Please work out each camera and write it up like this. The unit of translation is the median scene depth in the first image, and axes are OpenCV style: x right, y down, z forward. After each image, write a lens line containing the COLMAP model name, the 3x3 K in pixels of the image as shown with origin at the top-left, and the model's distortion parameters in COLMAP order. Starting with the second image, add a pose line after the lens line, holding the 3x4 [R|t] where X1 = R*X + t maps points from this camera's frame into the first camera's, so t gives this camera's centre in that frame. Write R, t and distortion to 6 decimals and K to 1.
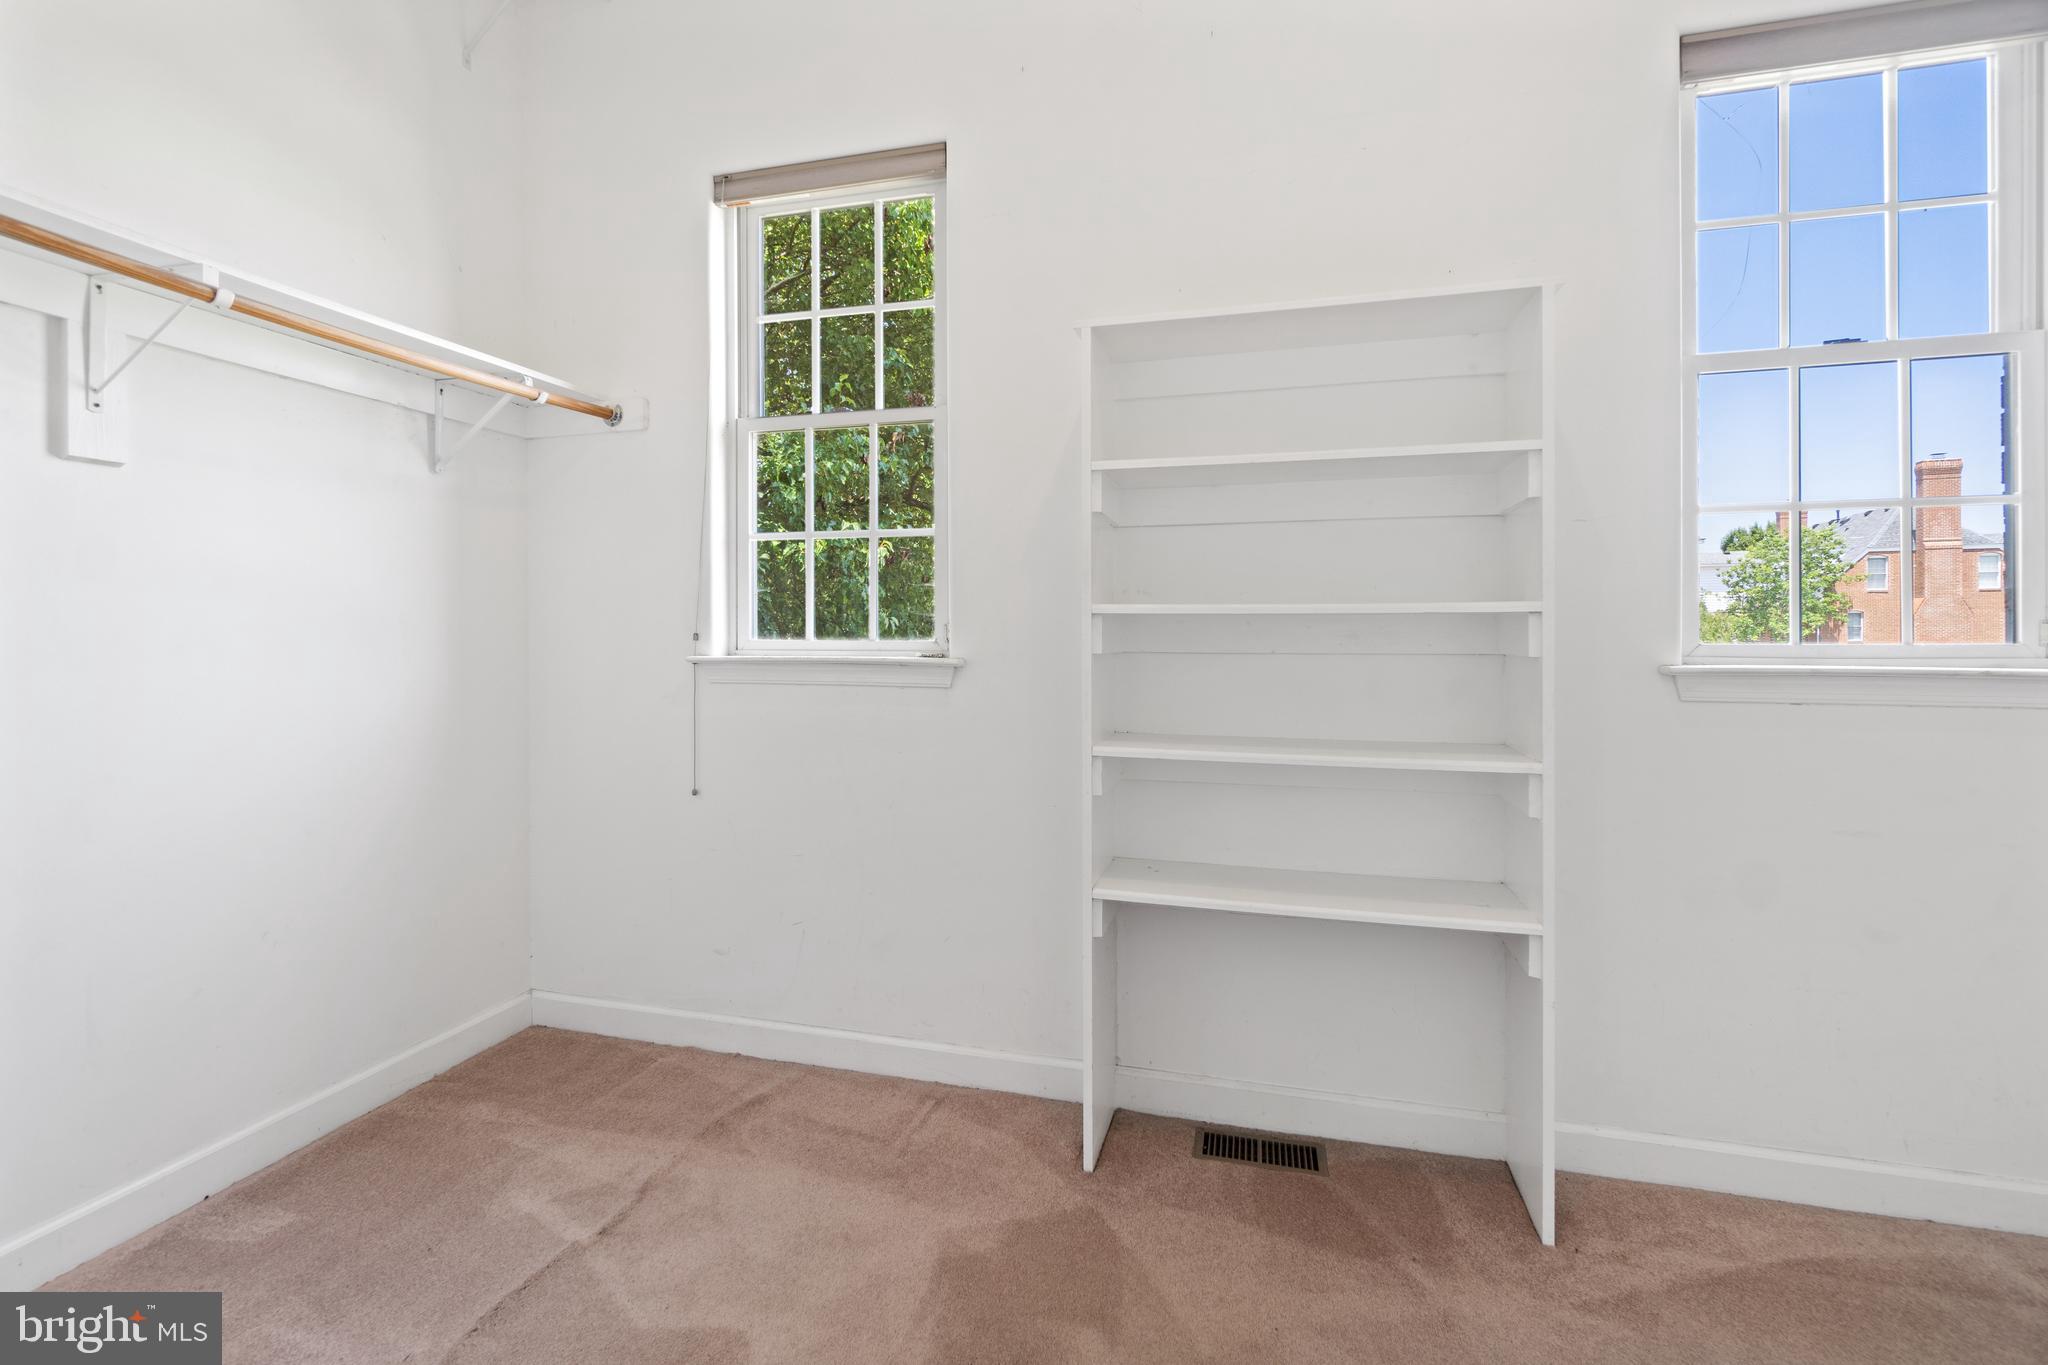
lens RADIAL K [[887.1, 0, 1020.3], [0, 887.1, 638.6], [0, 0, 1]] dist [-0.001572, -0.000157]
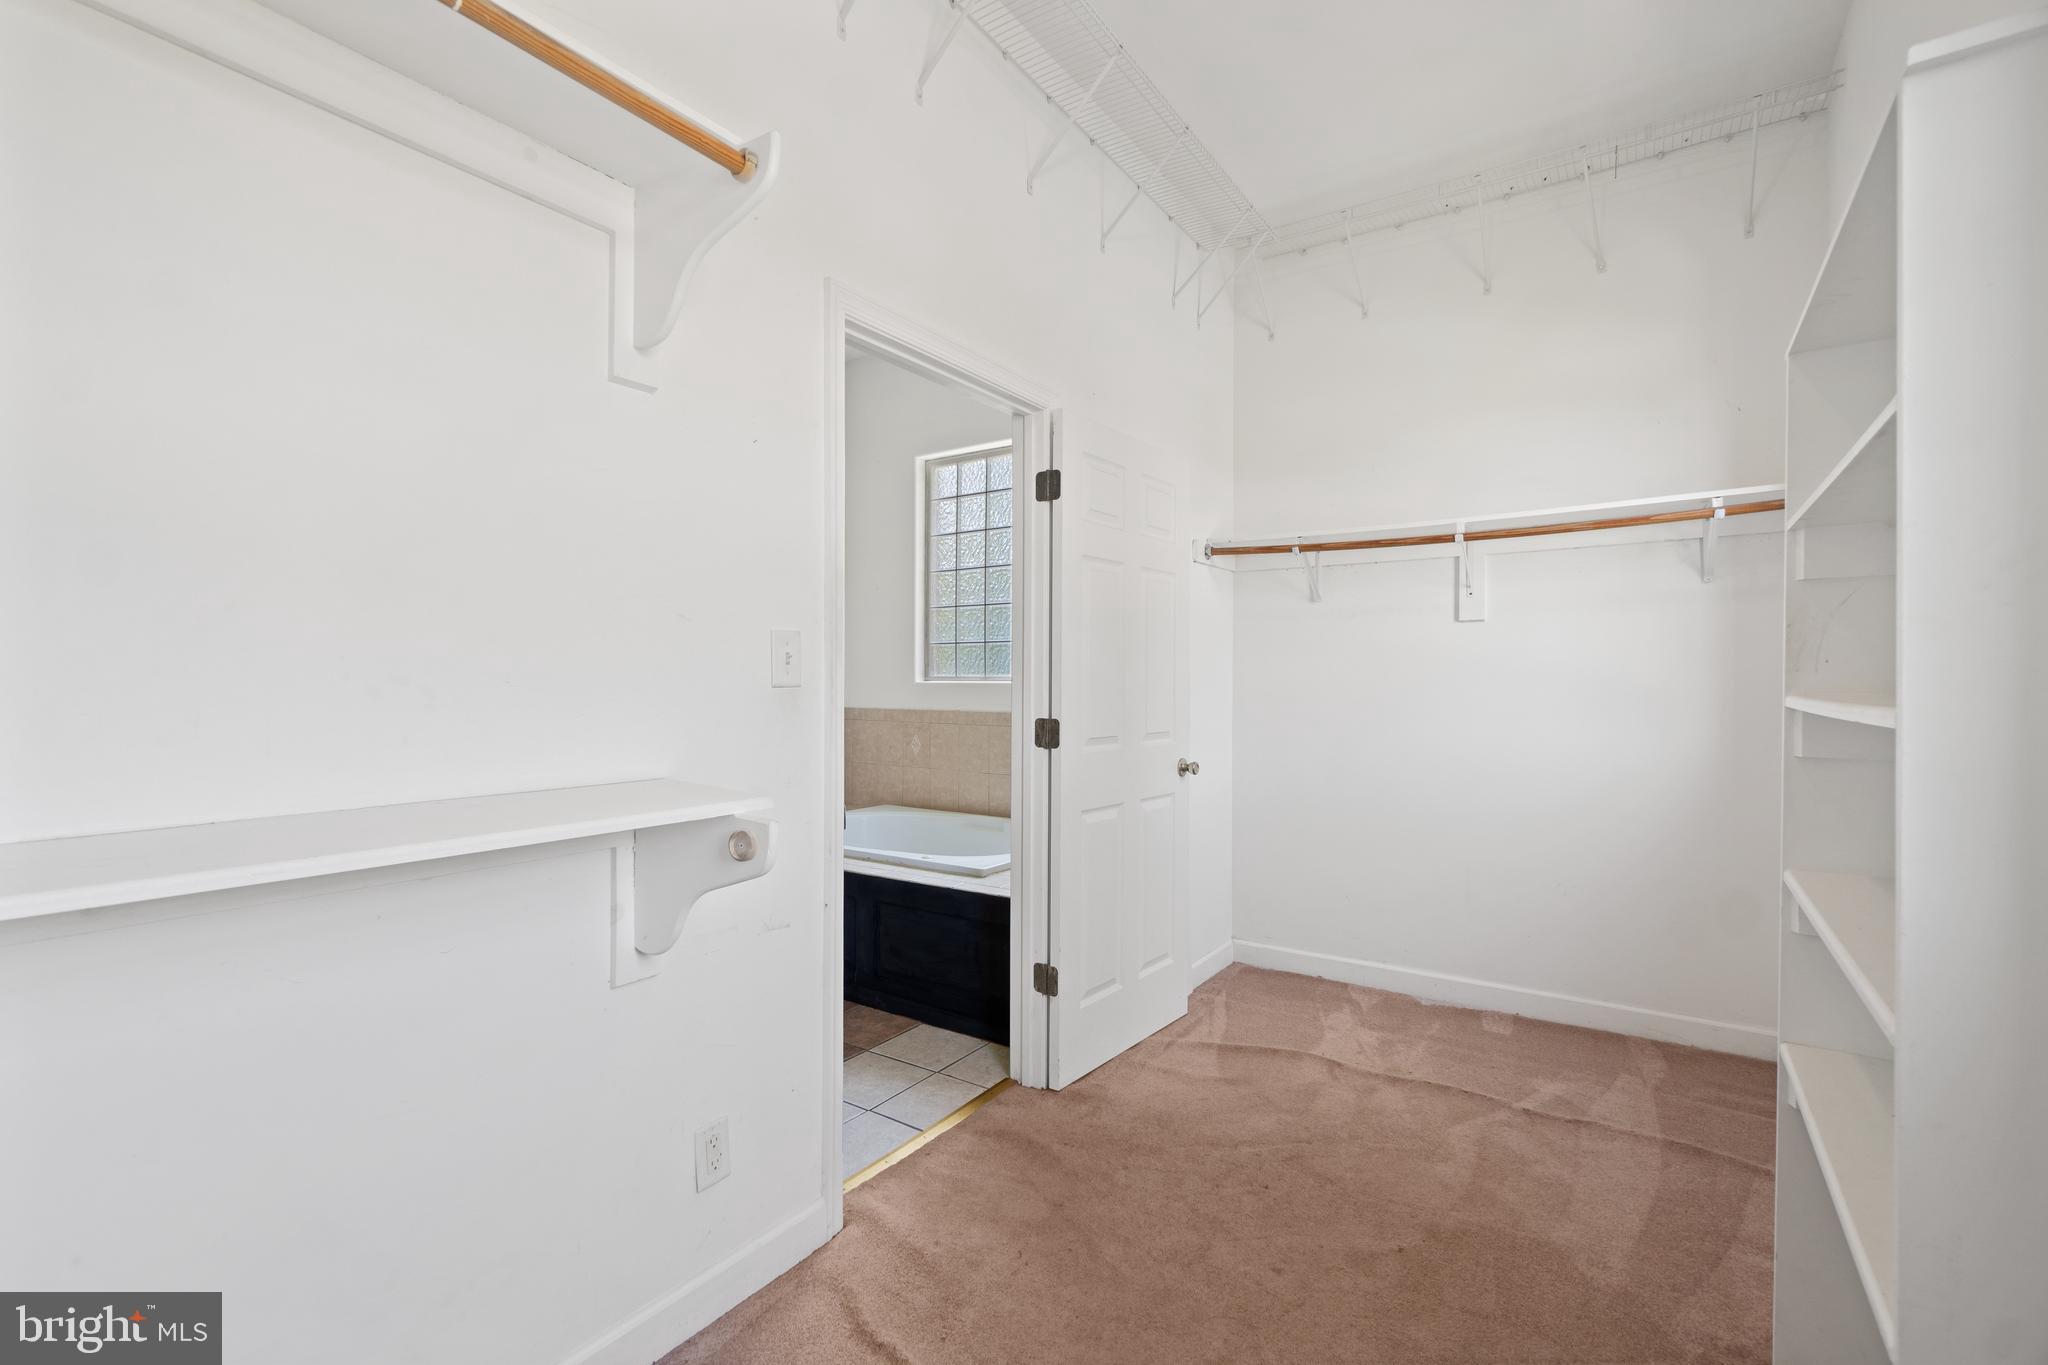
lens RADIAL K [[904.0, 0, 1024.0], [0, 904.0, 682.5], [0, 0, 1]] dist [-0.000158, 0.000020]
pose [[-0.313974, 0.004788, -0.949419, 1.132660], [0.002584, 0.999988, 0.004188, -0.061824], [0.949428, -0.001138, -0.313983, 0.602671]]
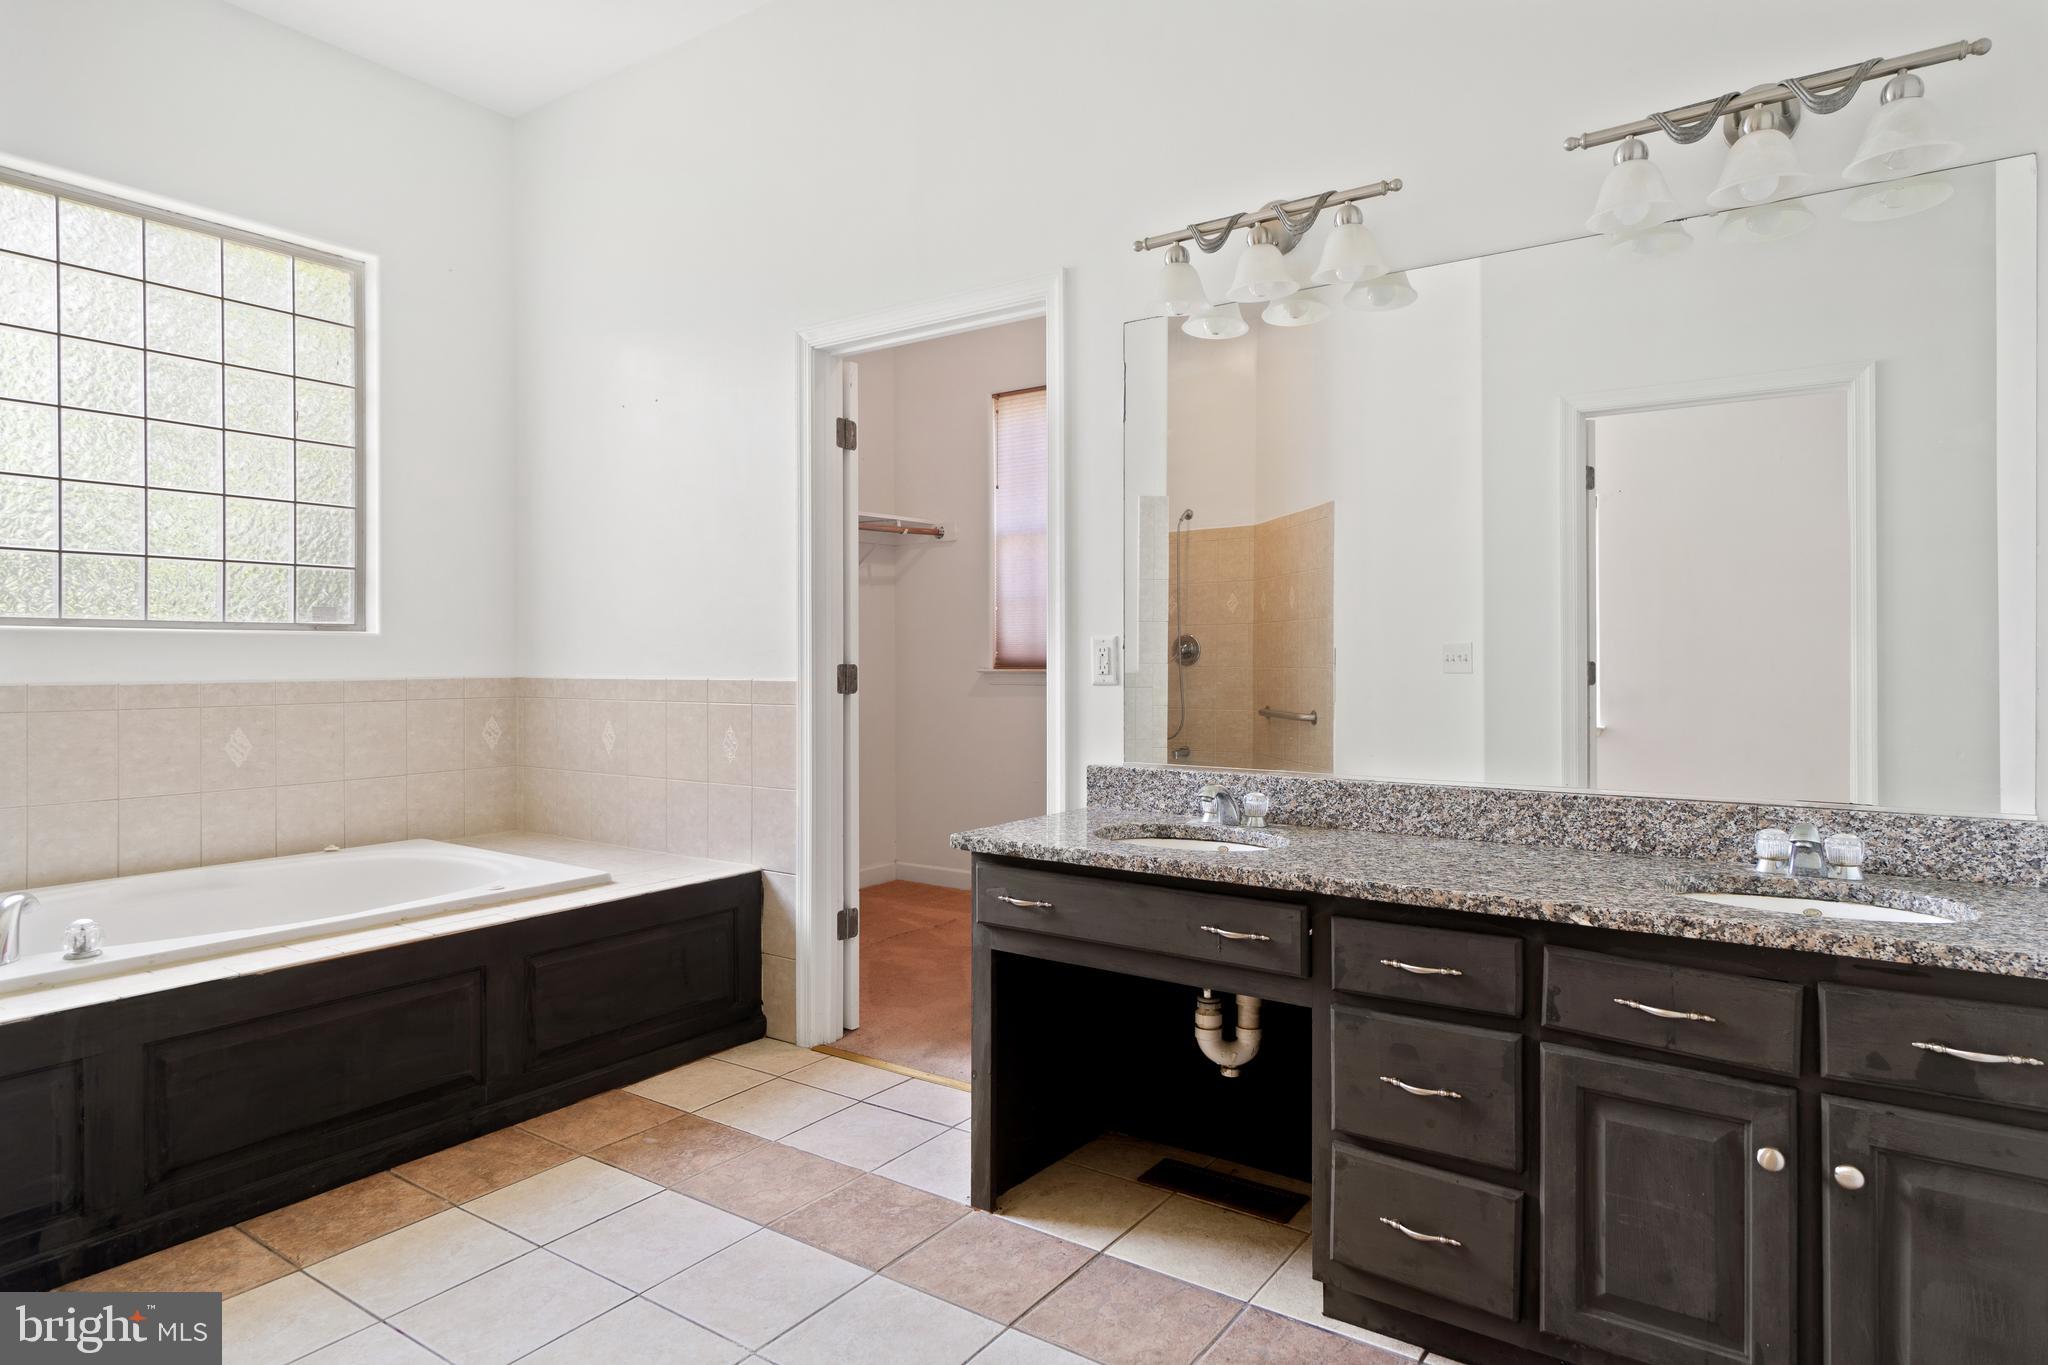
lens RADIAL K [[1150.8, 0, 1018.3], [0, 1150.8, 663.6], [0, 0, 1]] dist [0.003474, -0.003121]
pose [[0.946517, -0.000287, -0.322654, 0.586992], [0.002562, 0.999975, 0.006627, -0.007703], [0.322644, -0.007099, 0.946494, -1.540004]]
